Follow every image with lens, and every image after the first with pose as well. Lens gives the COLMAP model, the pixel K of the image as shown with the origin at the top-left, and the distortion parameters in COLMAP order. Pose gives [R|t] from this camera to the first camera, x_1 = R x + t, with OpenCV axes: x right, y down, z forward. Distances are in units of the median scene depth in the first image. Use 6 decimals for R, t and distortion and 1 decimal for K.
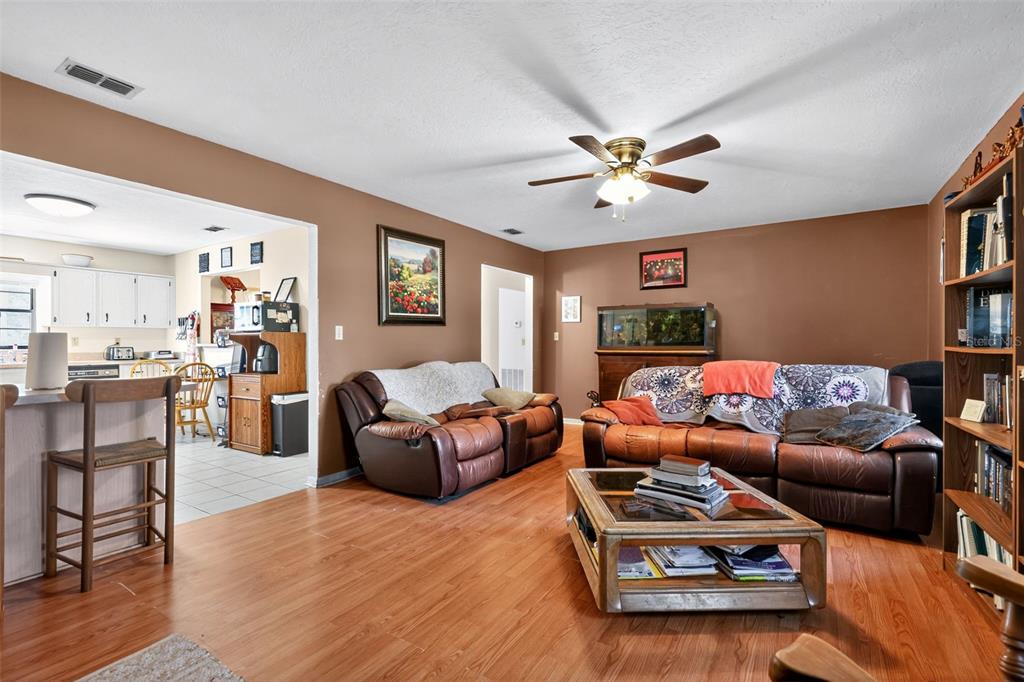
lens RADIAL K [[466.6, 0, 512.0], [0, 466.6, 341.0], [0, 0, 1]] dist [-0.000246, -0.000979]
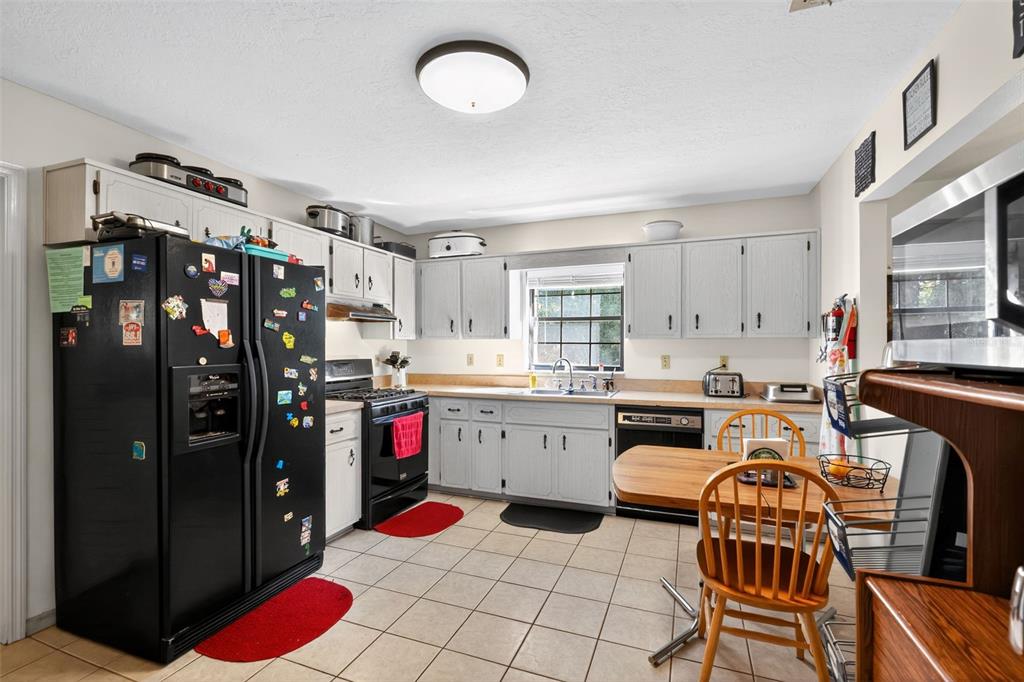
lens RADIAL K [[466.6, 0, 512.0], [0, 466.6, 341.0], [0, 0, 1]] dist [-0.000246, -0.000979]
pose [[0.215046, -0.005103, -0.976591, -0.344888], [0.002678, 0.999986, -0.004636, -0.023494], [0.976600, -0.001618, 0.215056, 0.630777]]
